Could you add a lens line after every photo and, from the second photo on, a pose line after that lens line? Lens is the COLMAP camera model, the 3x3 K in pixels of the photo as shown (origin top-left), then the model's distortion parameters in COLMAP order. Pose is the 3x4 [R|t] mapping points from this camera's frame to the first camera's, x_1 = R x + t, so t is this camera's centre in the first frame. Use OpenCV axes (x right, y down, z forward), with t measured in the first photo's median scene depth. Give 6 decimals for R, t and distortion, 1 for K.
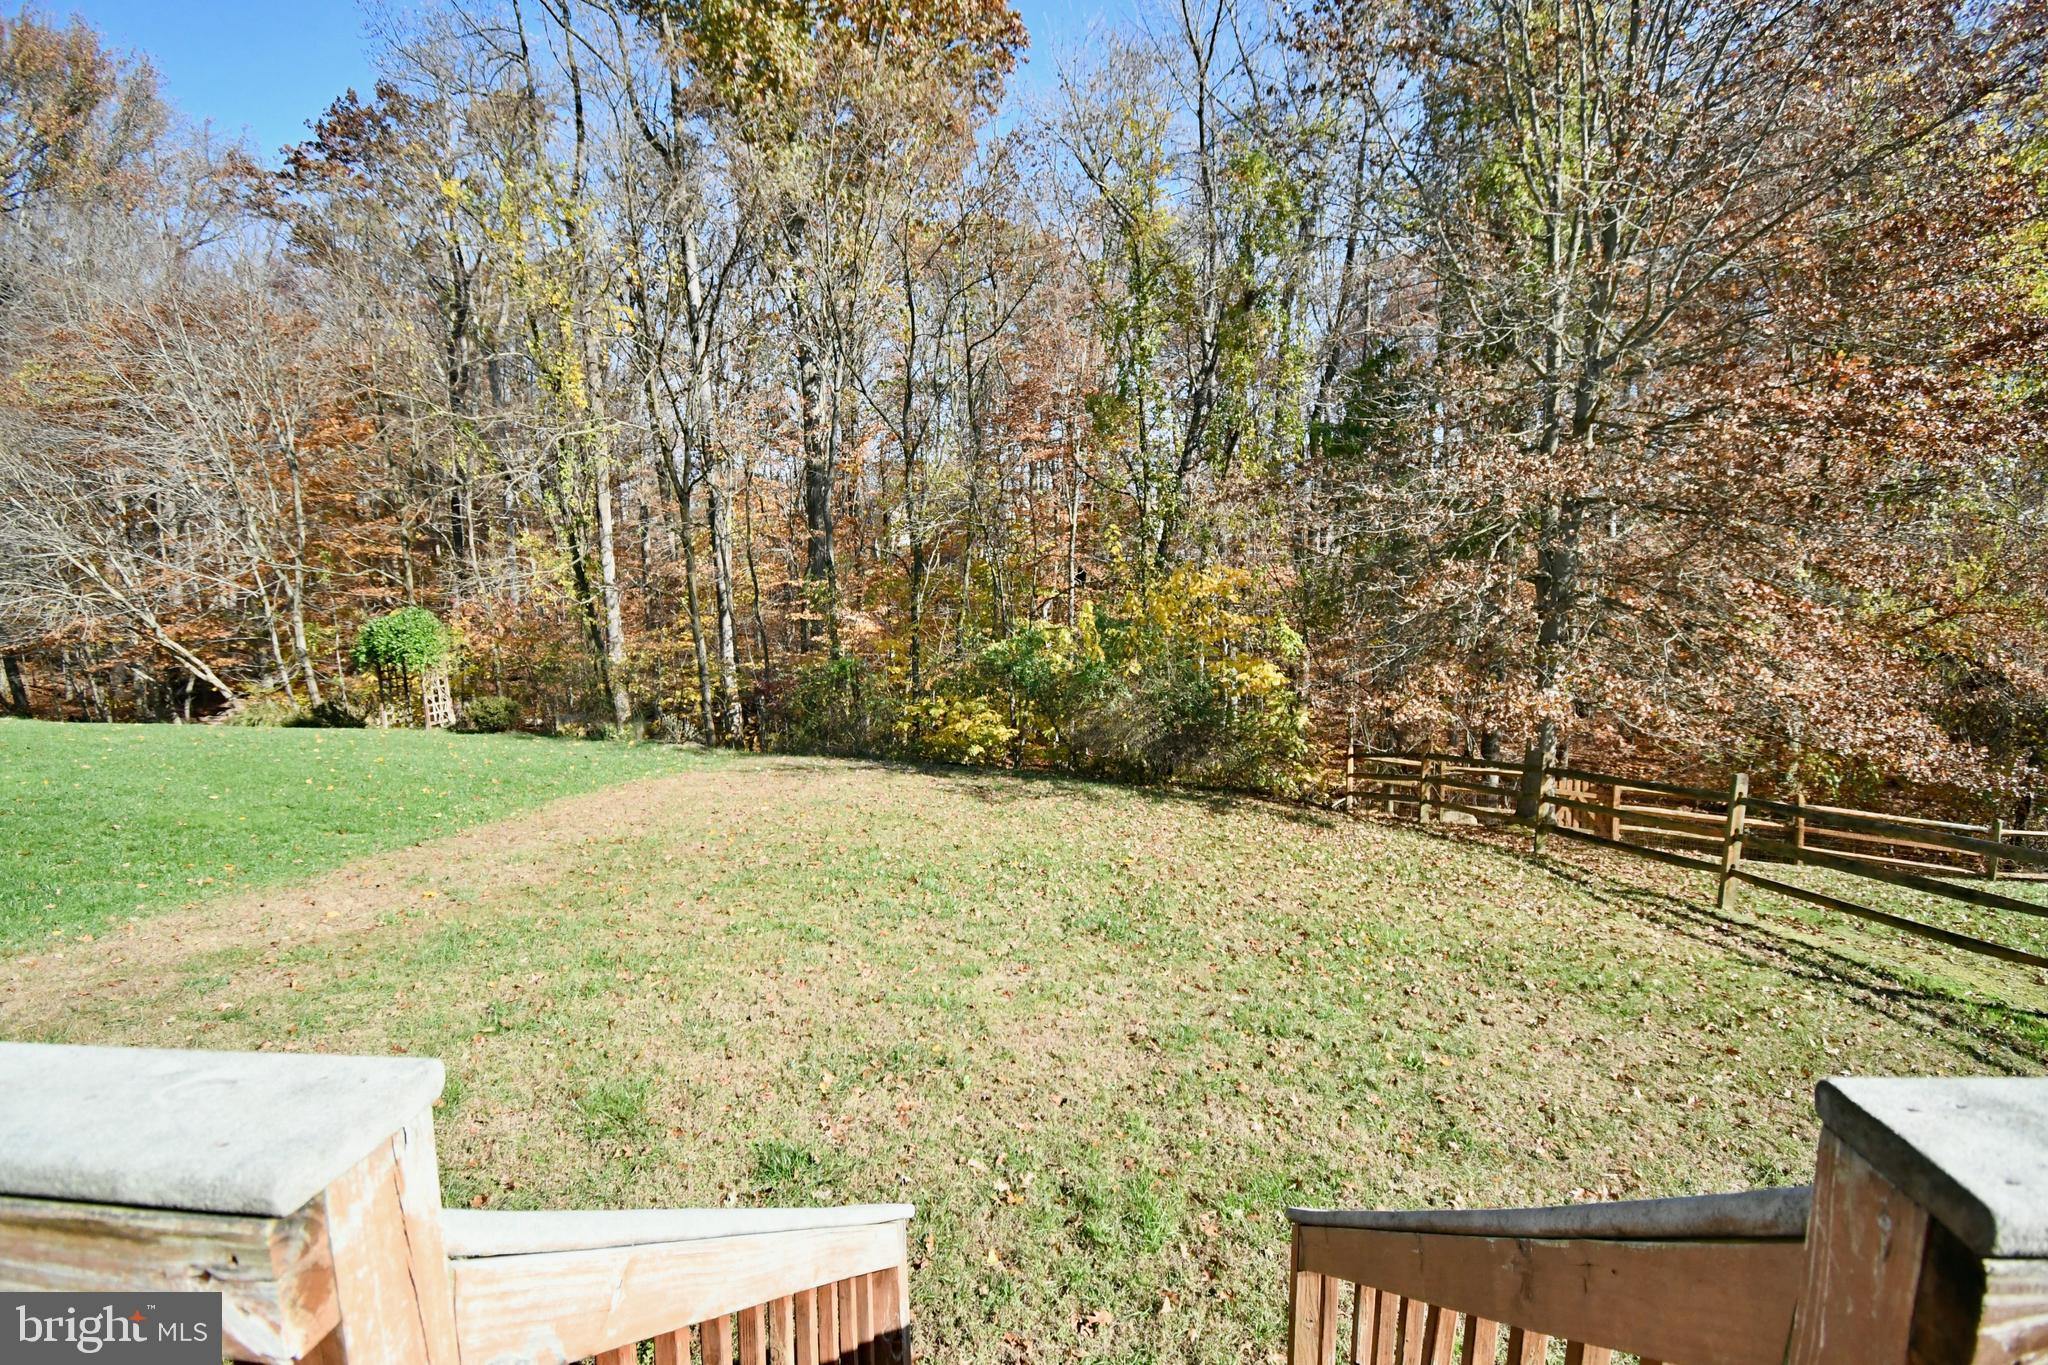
lens RADIAL K [[904.6, 0, 1027.9], [0, 904.6, 685.0], [0, 0, 1]] dist [0.013142, -0.021783]
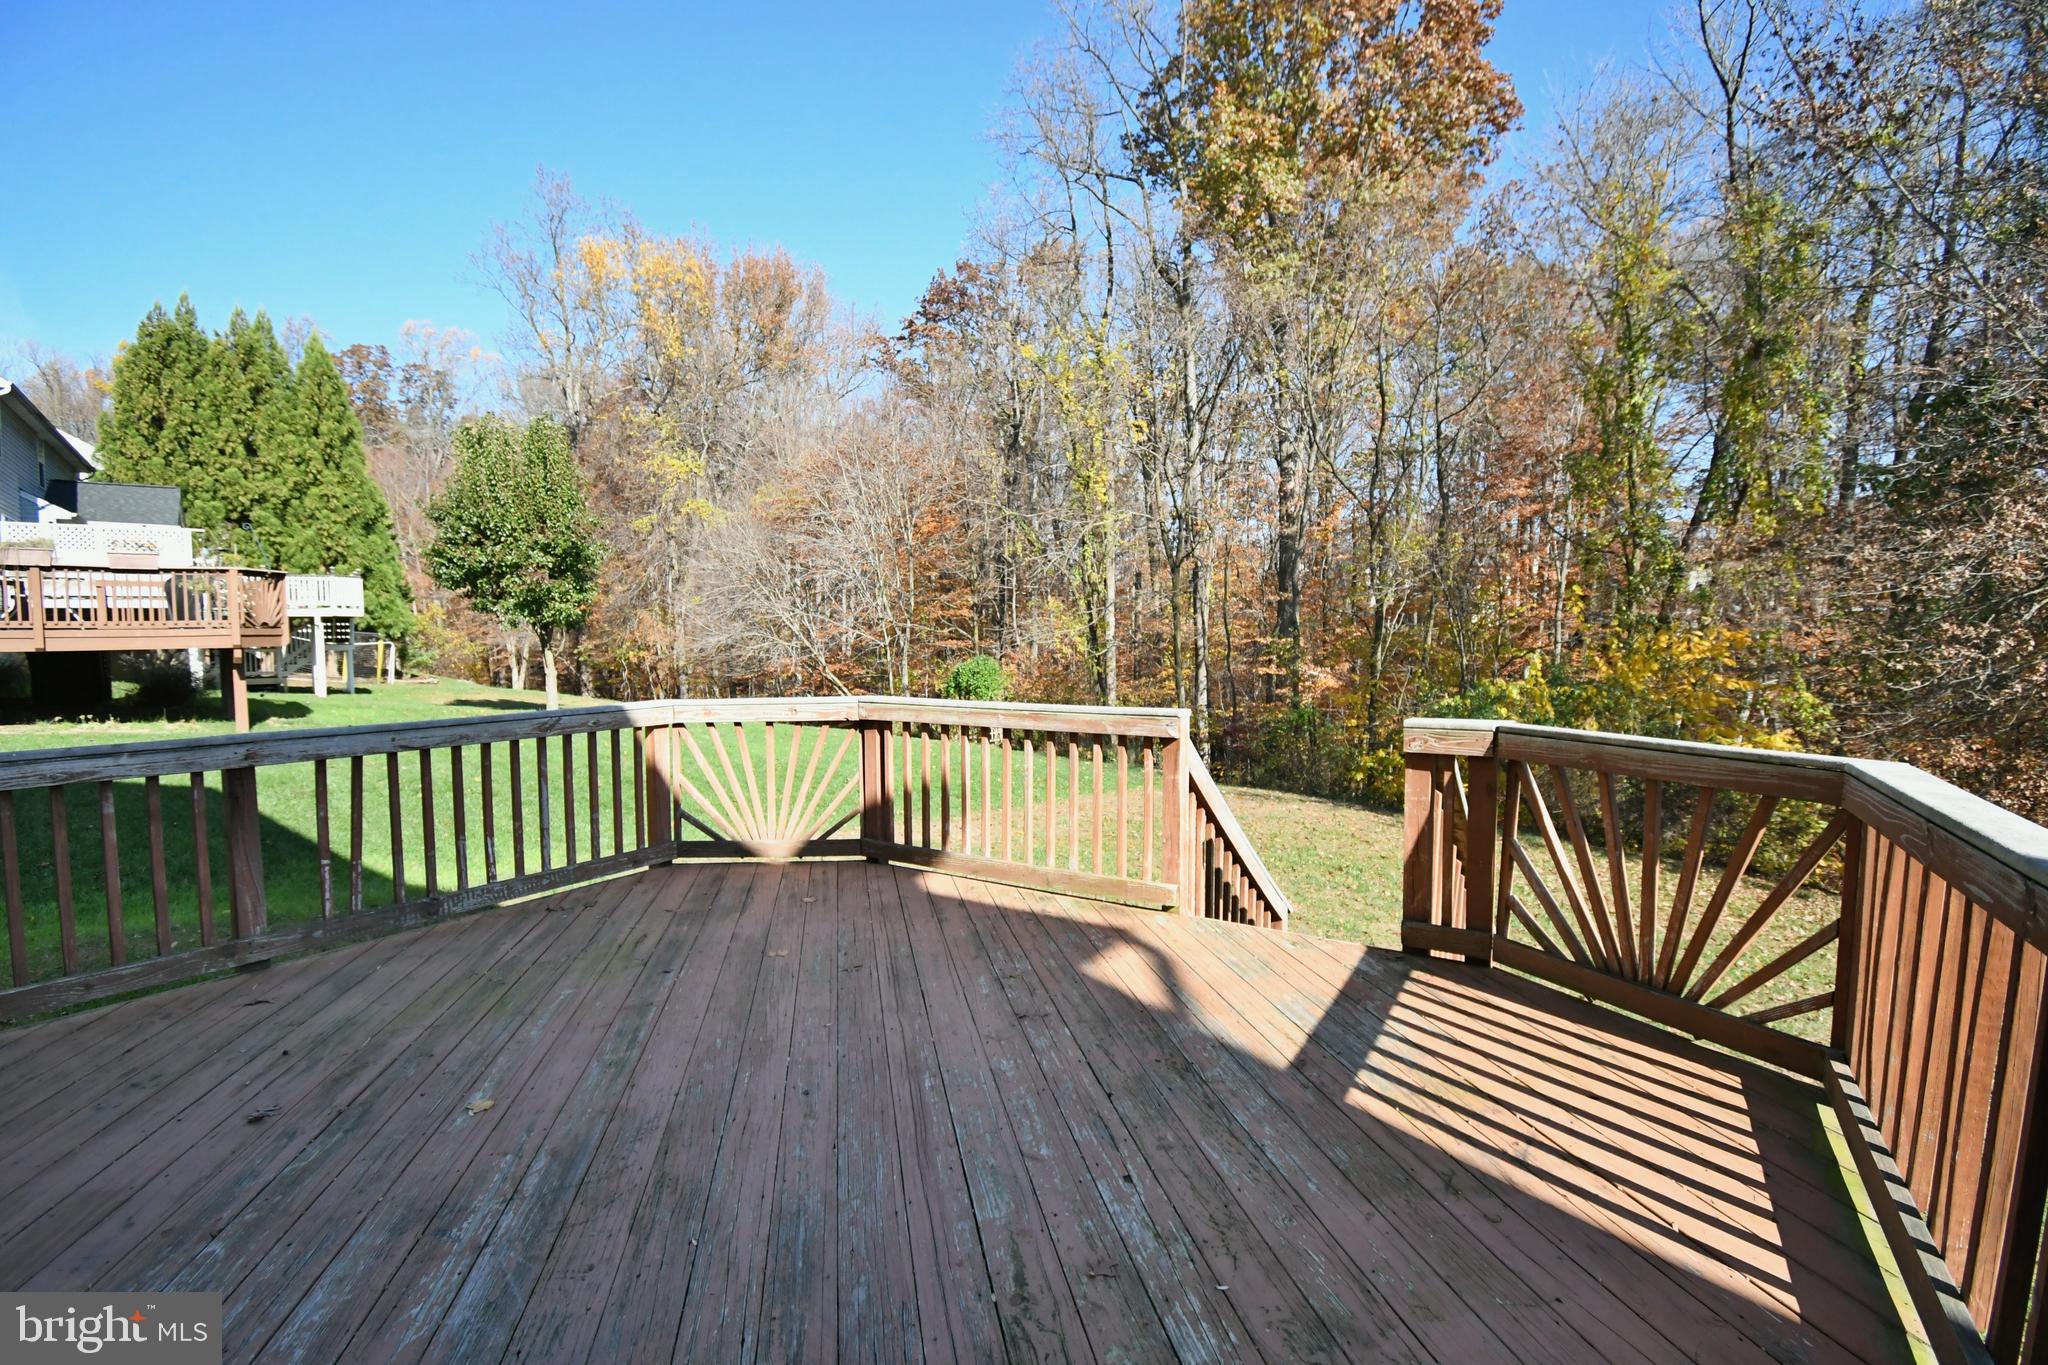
lens RADIAL K [[904.6, 0, 1027.9], [0, 904.6, 685.0], [0, 0, 1]] dist [0.013142, -0.021783]
pose [[0.874705, 0.034476, -0.483428, 0.033813], [-0.065163, 0.996776, -0.046819, 0.014486], [0.480255, 0.072454, 0.874131, -0.123258]]
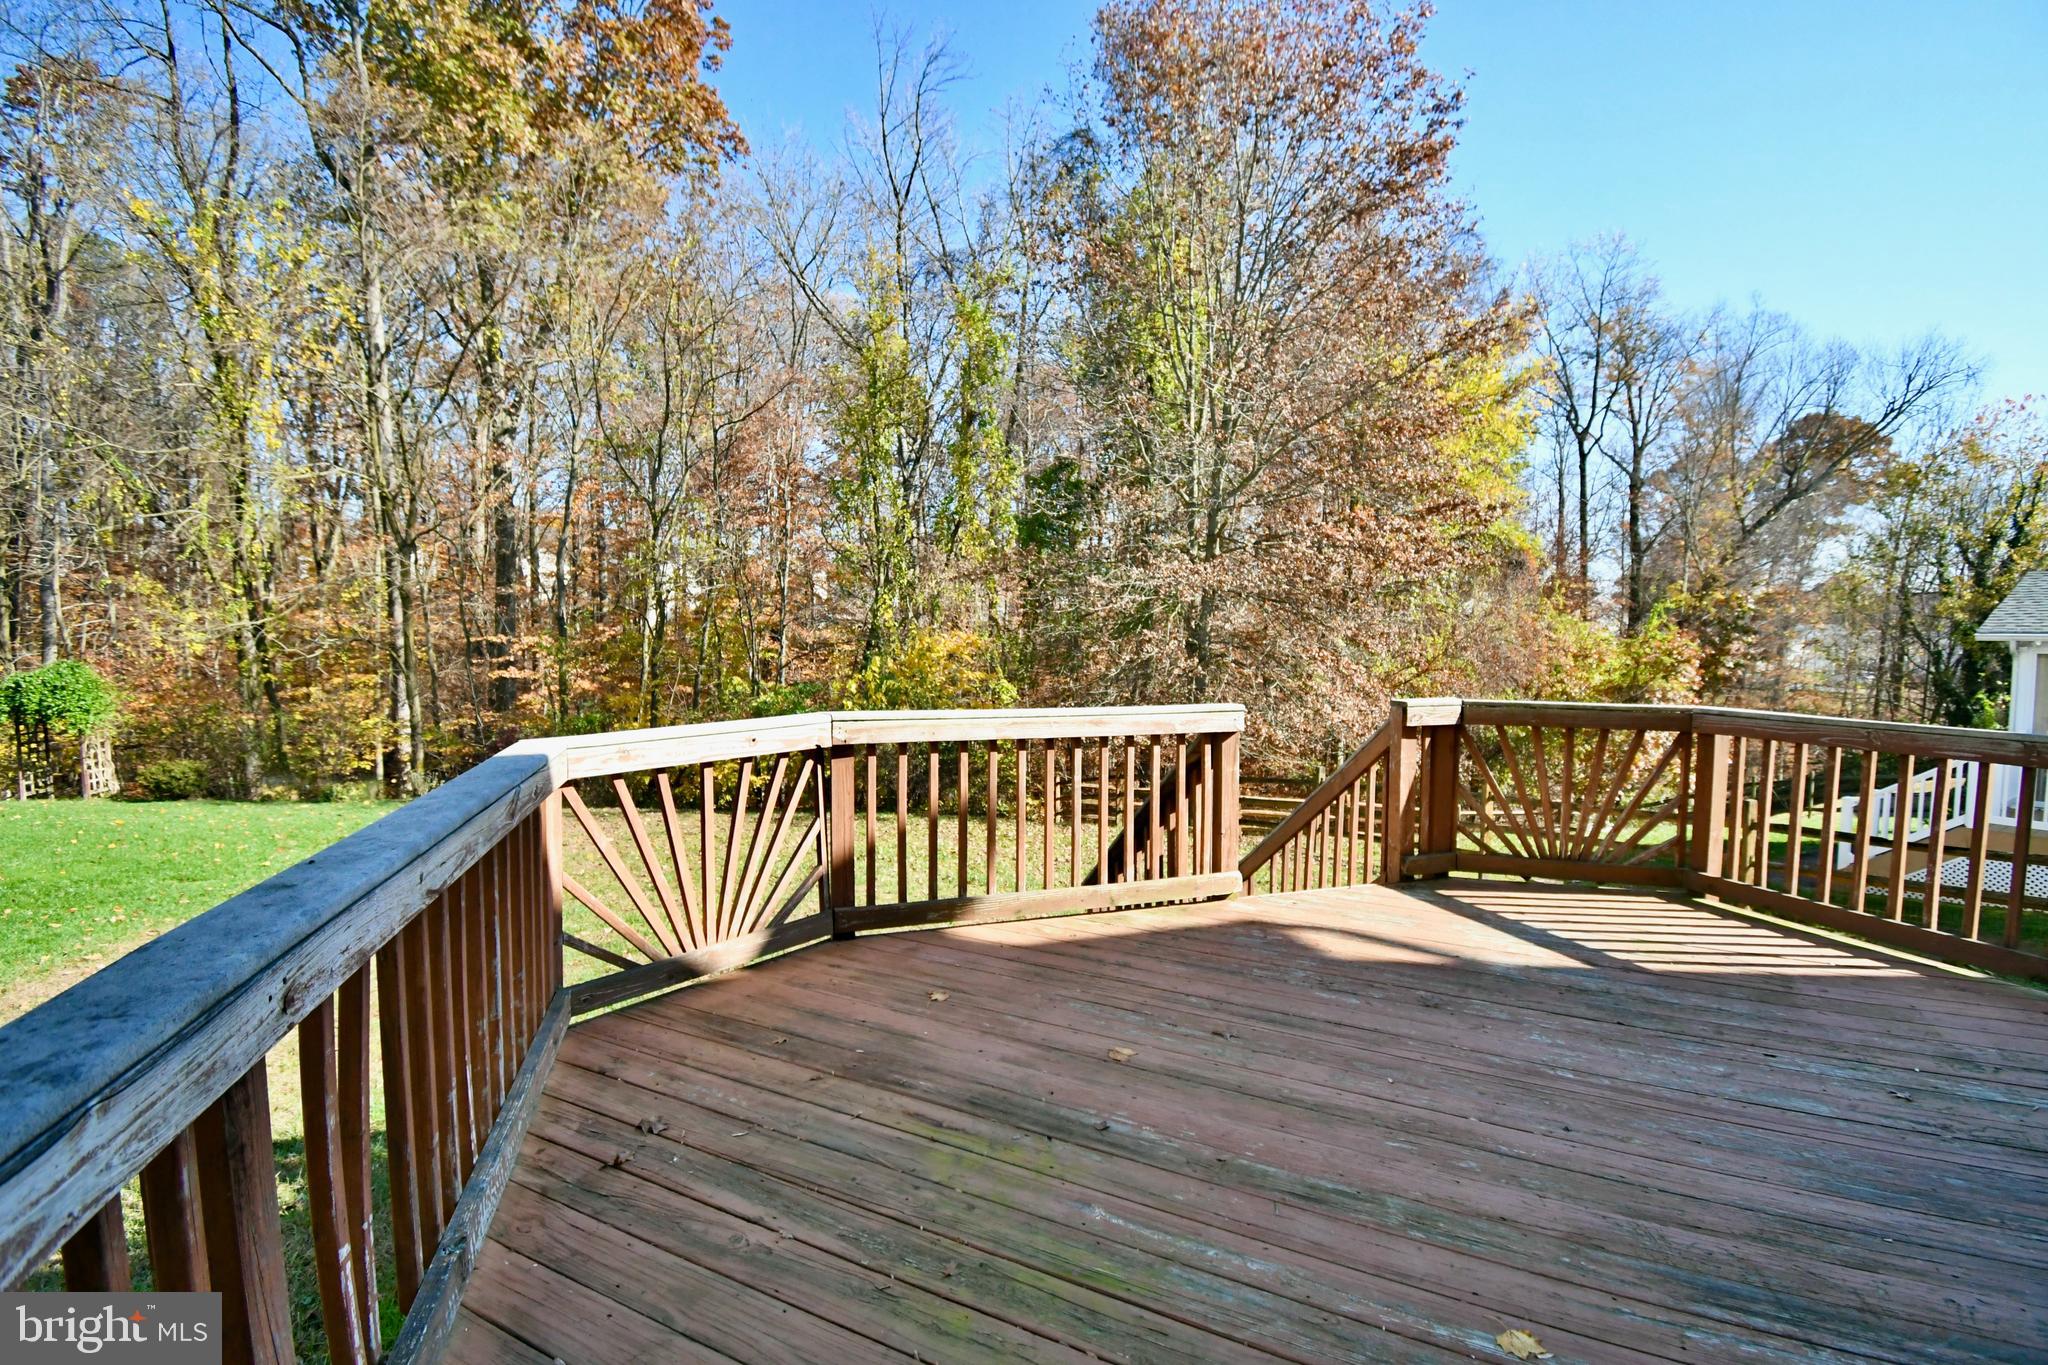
lens RADIAL K [[904.6, 0, 1027.9], [0, 904.6, 685.0], [0, 0, 1]] dist [0.013142, -0.021783]
pose [[0.927958, -0.003017, 0.372673, -0.109392], [0.028838, 0.997550, -0.063731, 0.015497], [-0.371568, 0.069887, 0.925772, -0.112862]]
